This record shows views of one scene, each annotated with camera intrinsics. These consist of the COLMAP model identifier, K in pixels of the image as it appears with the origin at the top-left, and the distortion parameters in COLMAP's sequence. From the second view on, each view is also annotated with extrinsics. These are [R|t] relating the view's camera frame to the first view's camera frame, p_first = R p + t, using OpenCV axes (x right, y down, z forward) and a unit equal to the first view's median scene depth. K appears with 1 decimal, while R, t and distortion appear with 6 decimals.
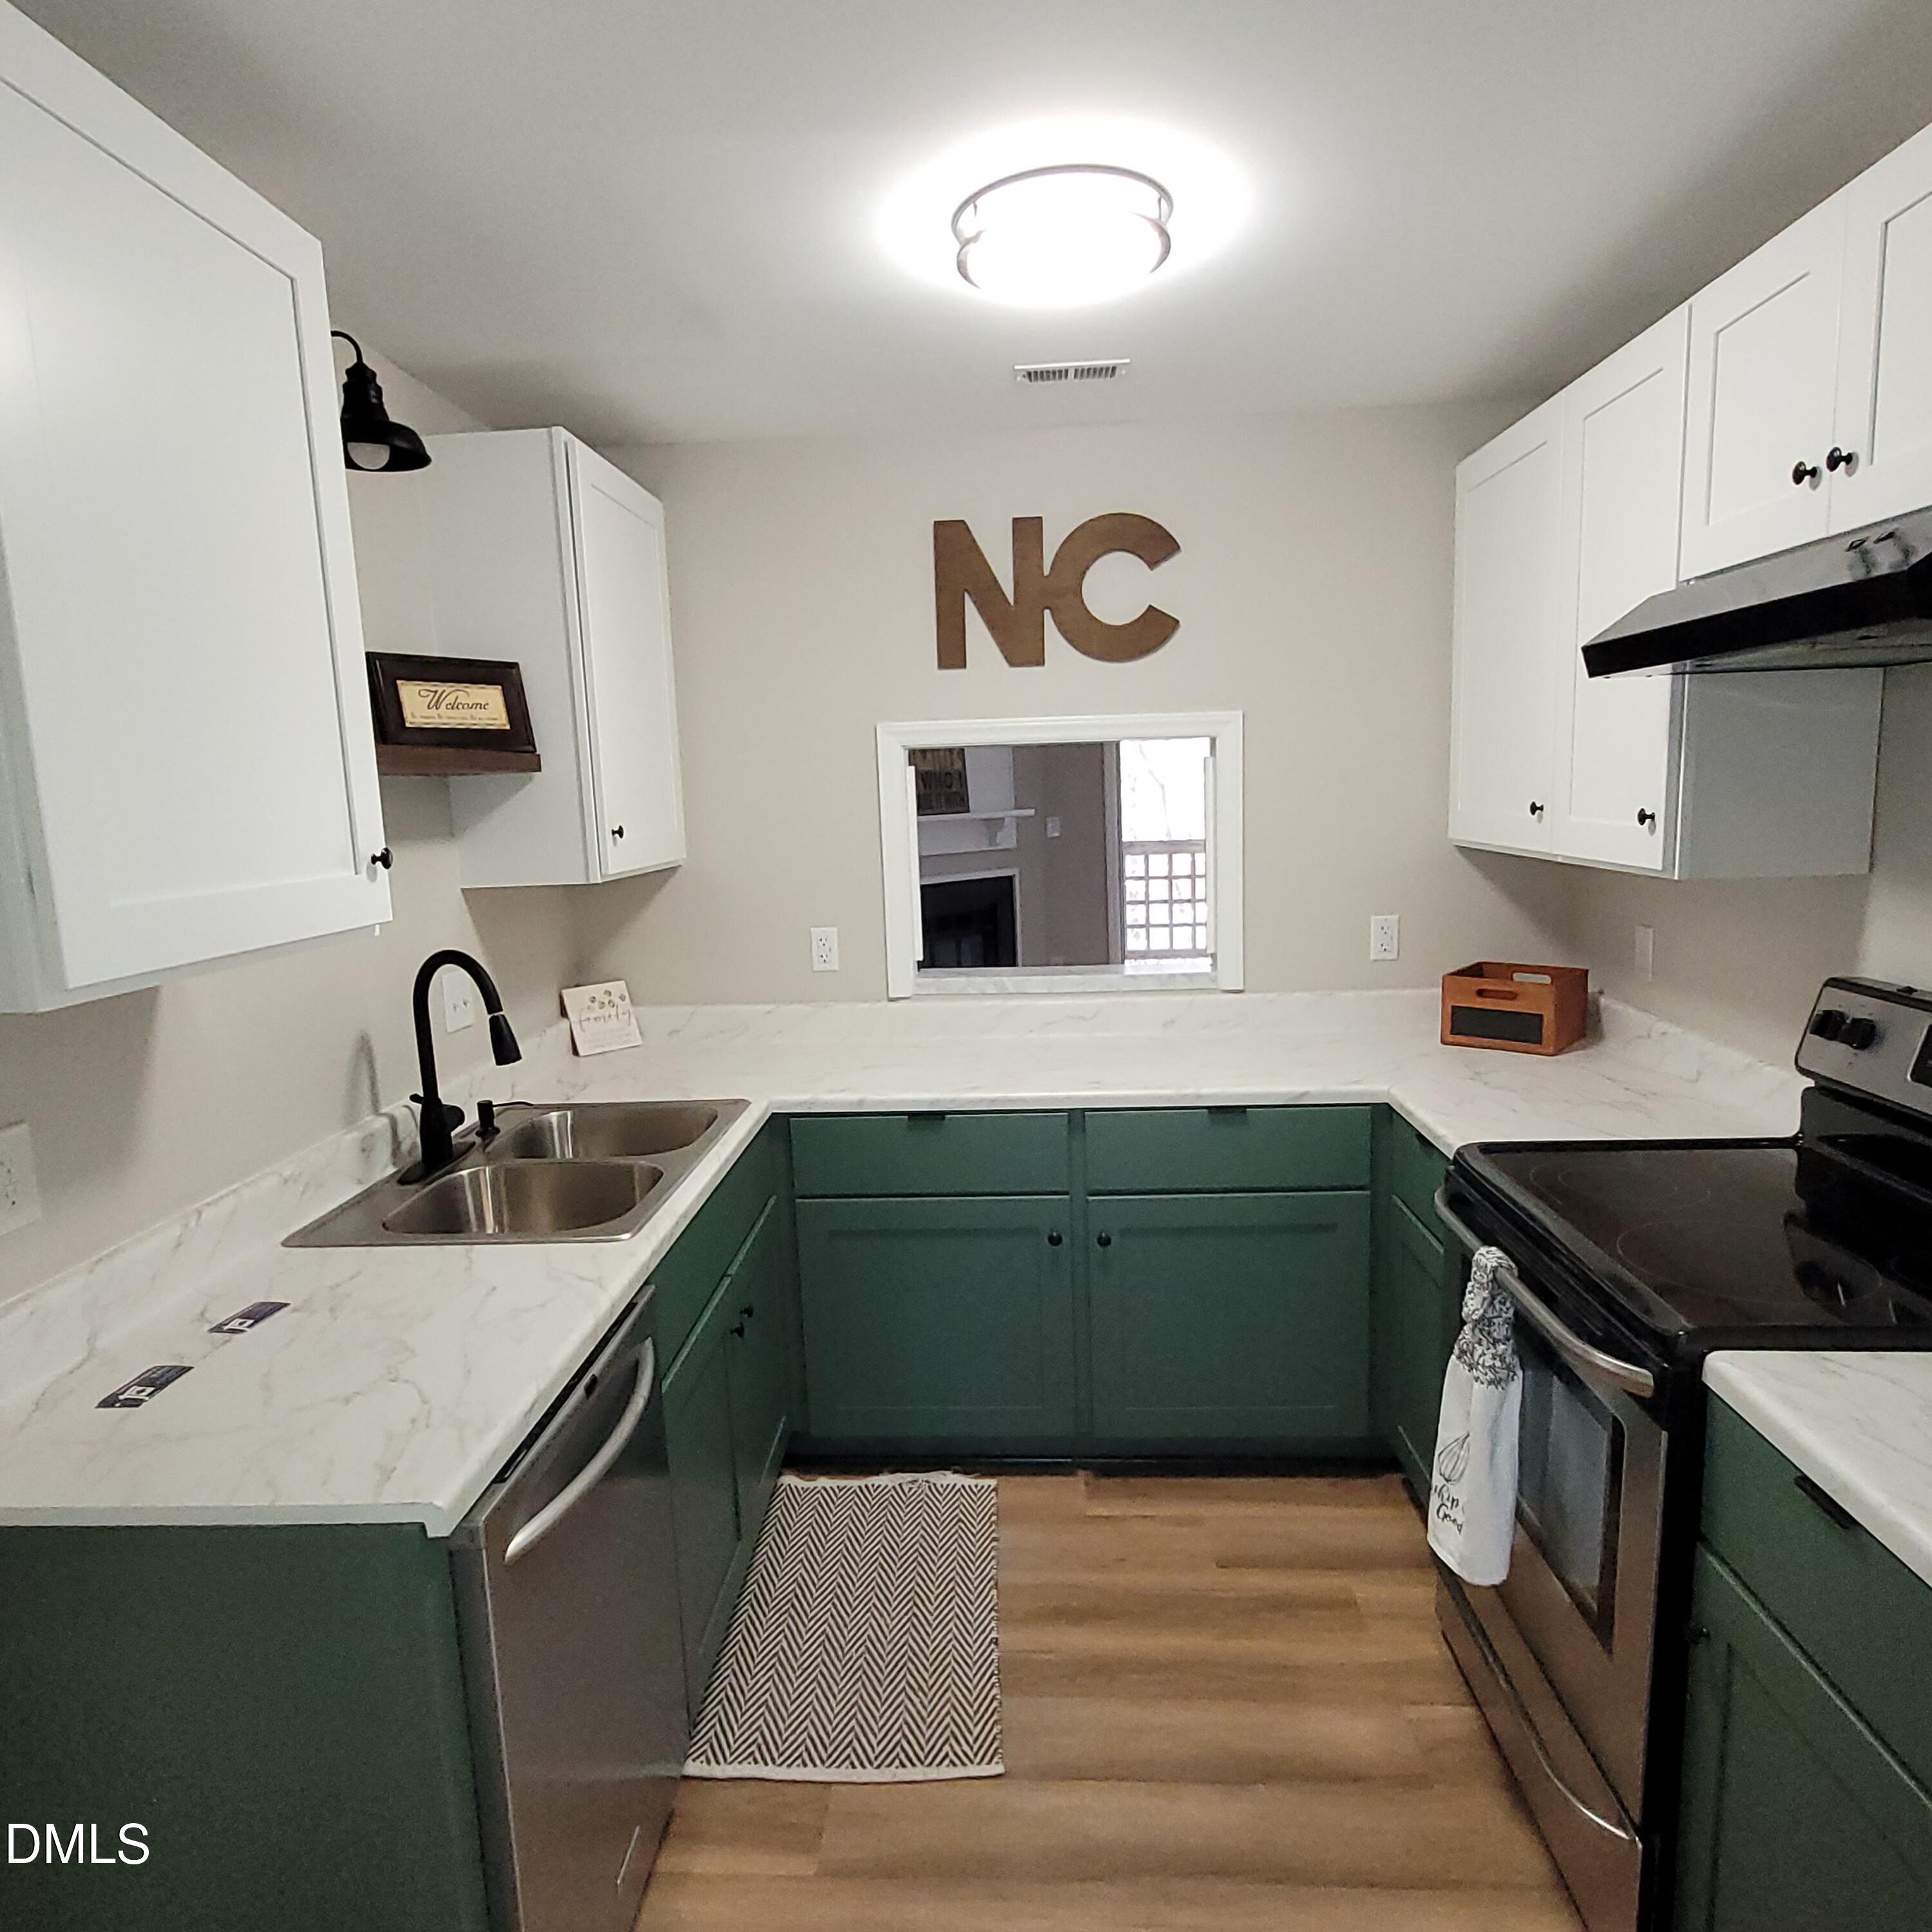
lens RADIAL K [[1262.8, 0, 953.8], [0, 1262.8, 980.2], [0, 0, 1]] dist [0.005098, -0.002123]
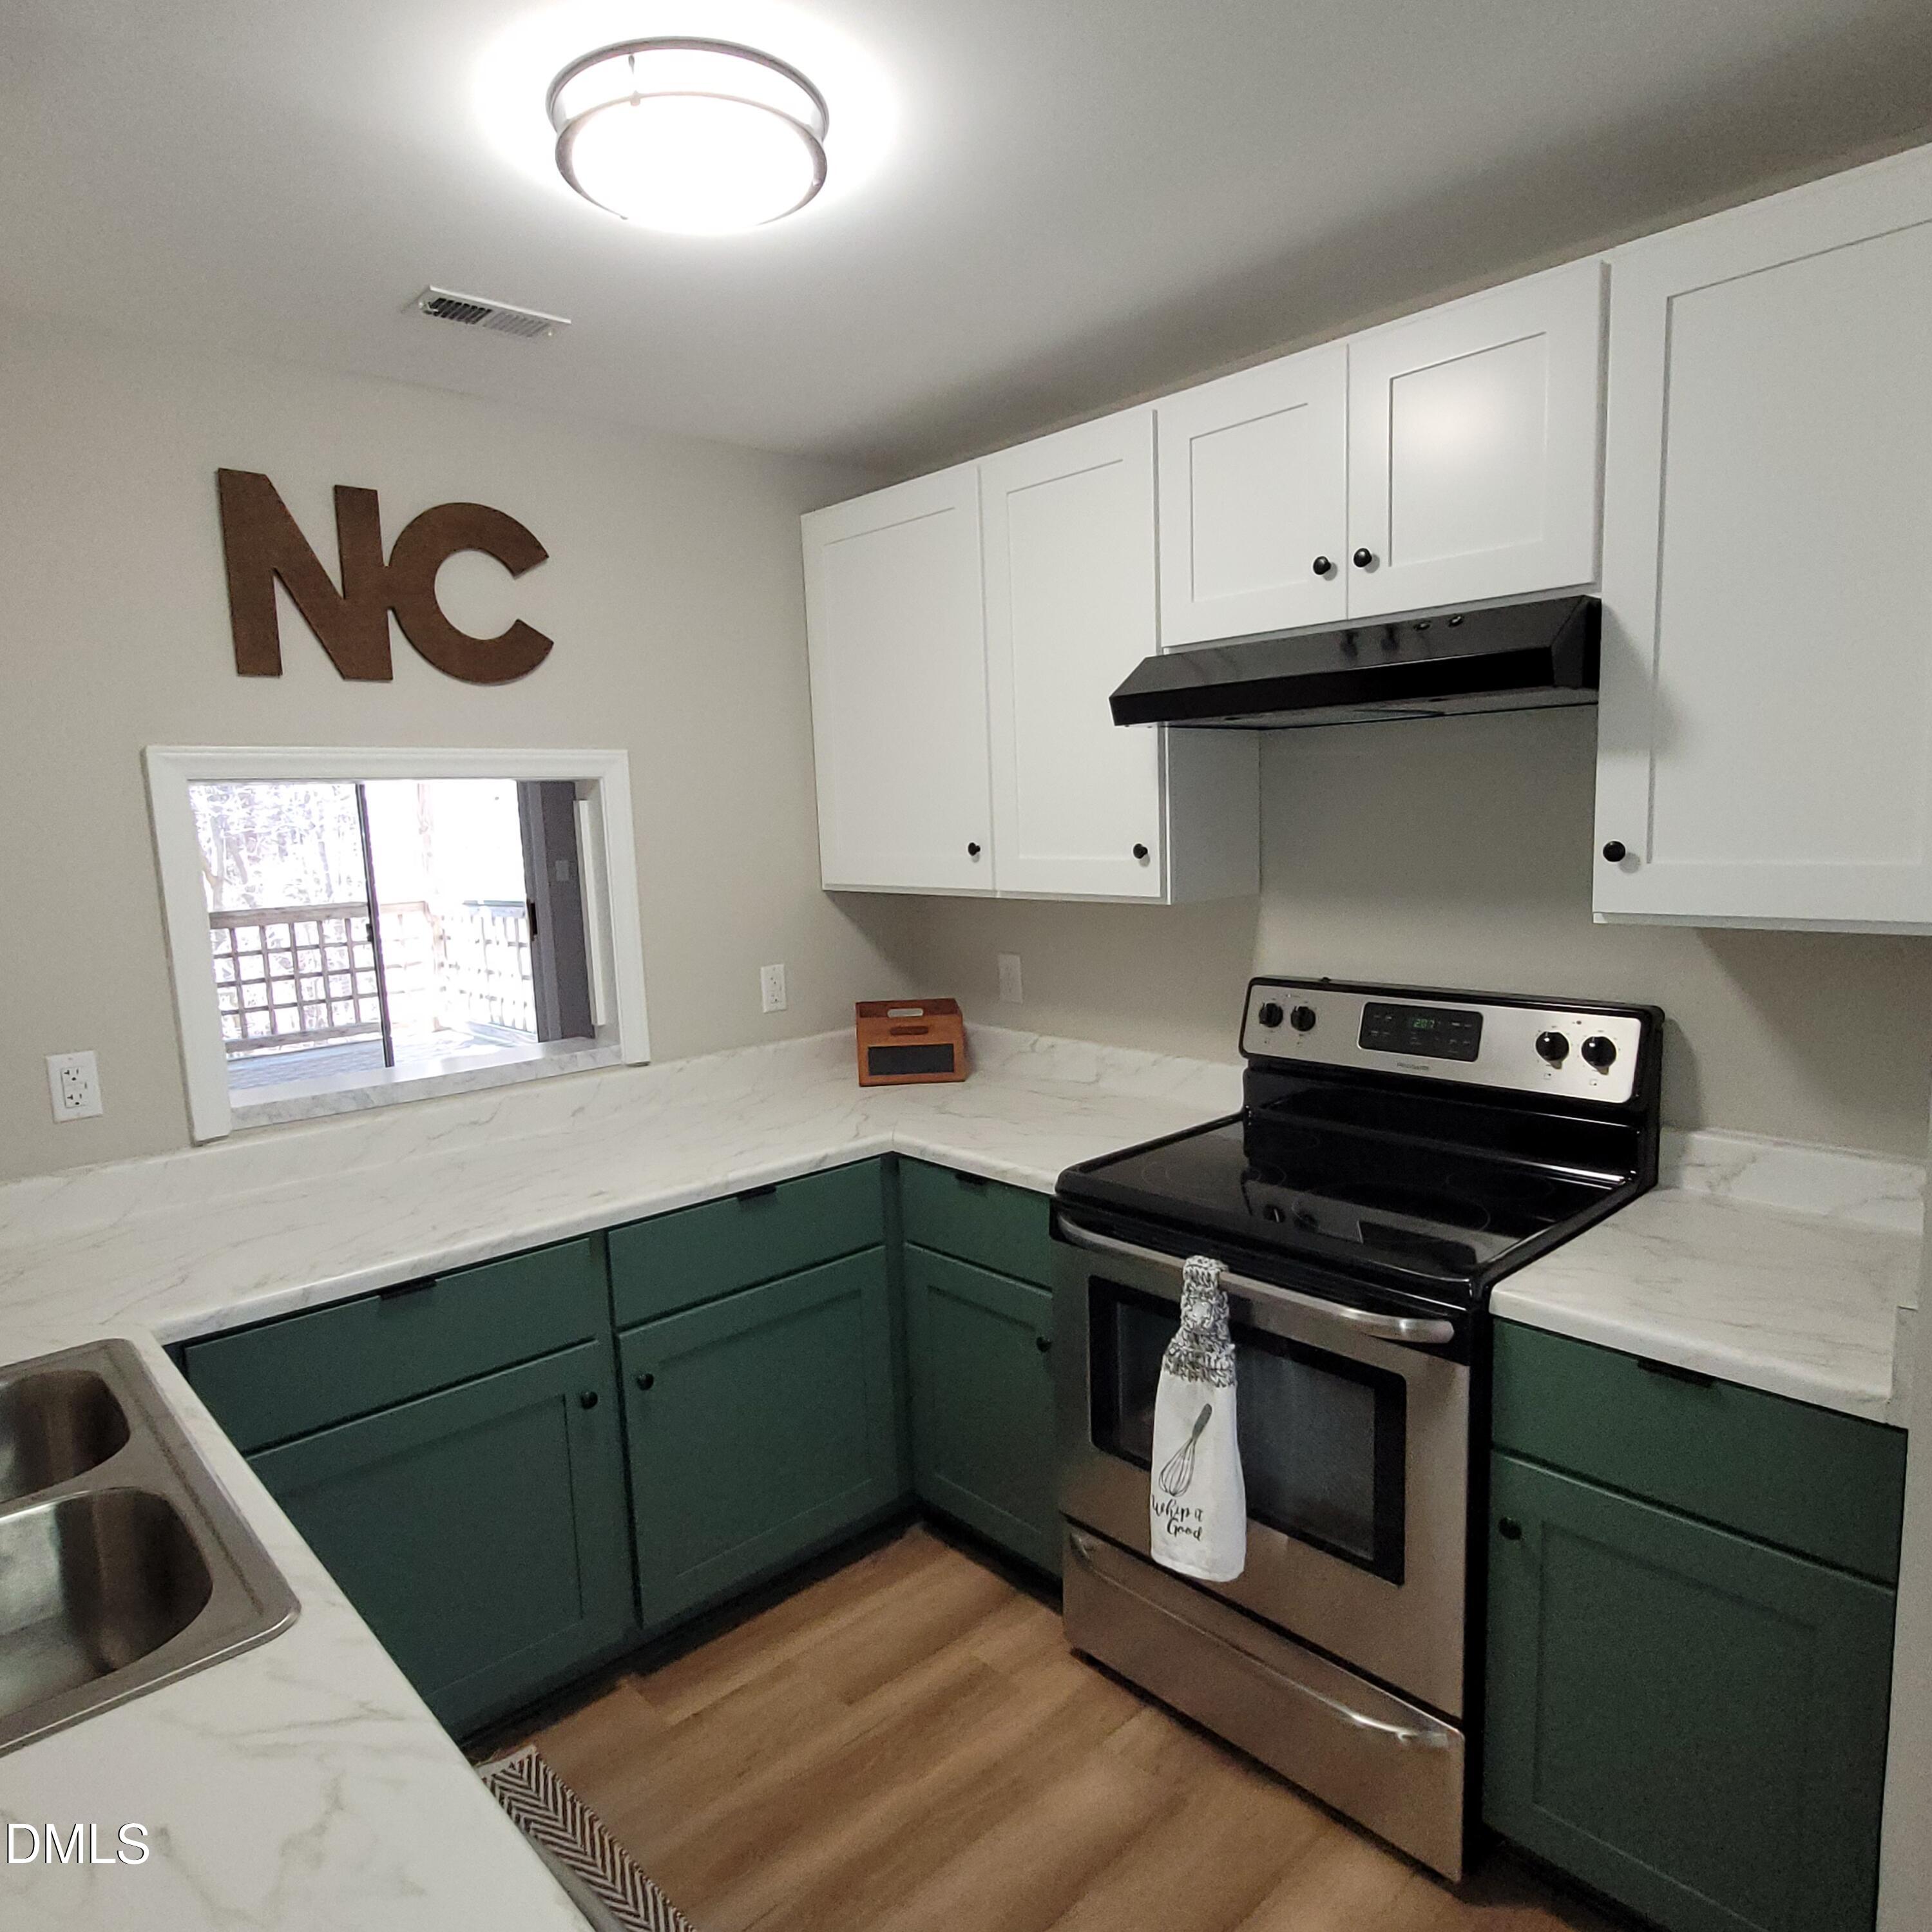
lens RADIAL K [[1262.8, 0, 953.8], [0, 1262.8, 980.2], [0, 0, 1]] dist [0.005098, -0.002123]
pose [[0.696877, -0.088679, 0.711687, -0.319068], [0.123176, 0.992380, 0.003041, -0.032183], [-0.706534, 0.085544, 0.702490, 0.277463]]
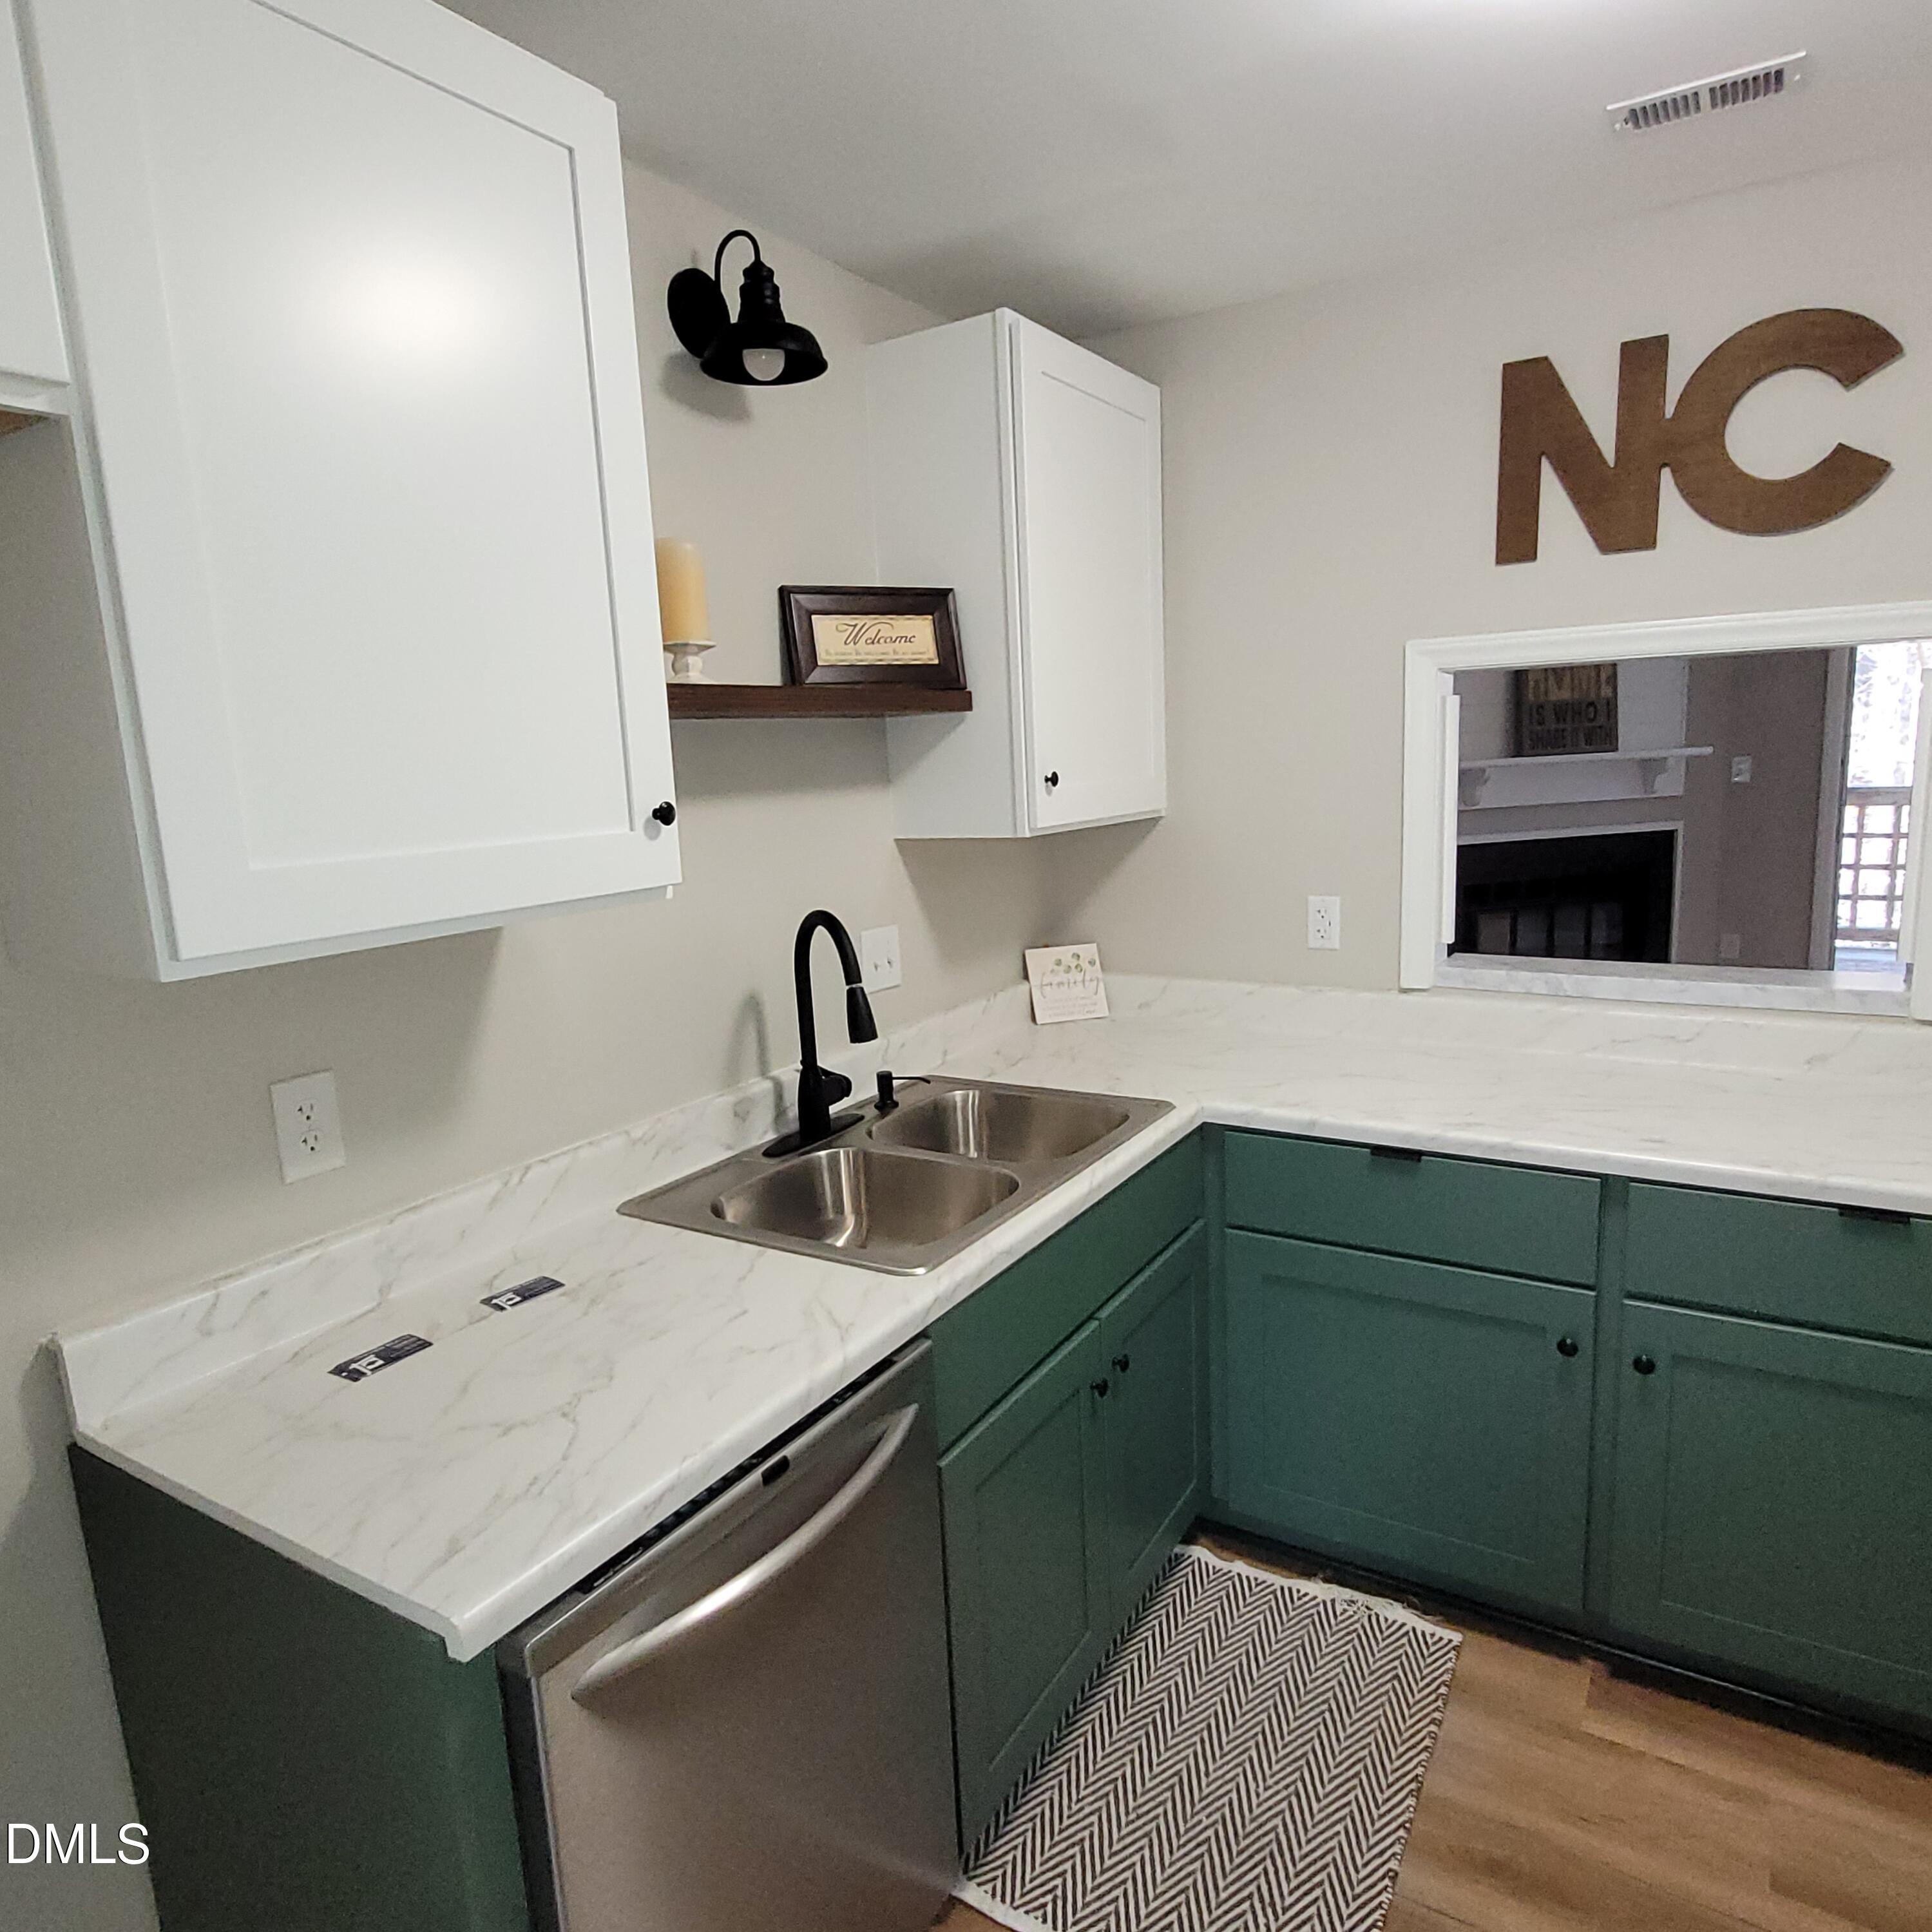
lens RADIAL K [[1262.8, 0, 953.8], [0, 1262.8, 980.2], [0, 0, 1]] dist [0.005098, -0.002123]
pose [[0.874900, 0.083085, -0.477123, 0.106980], [-0.060078, 0.996184, 0.063307, -0.032047], [0.480563, -0.026723, 0.876553, 0.211470]]
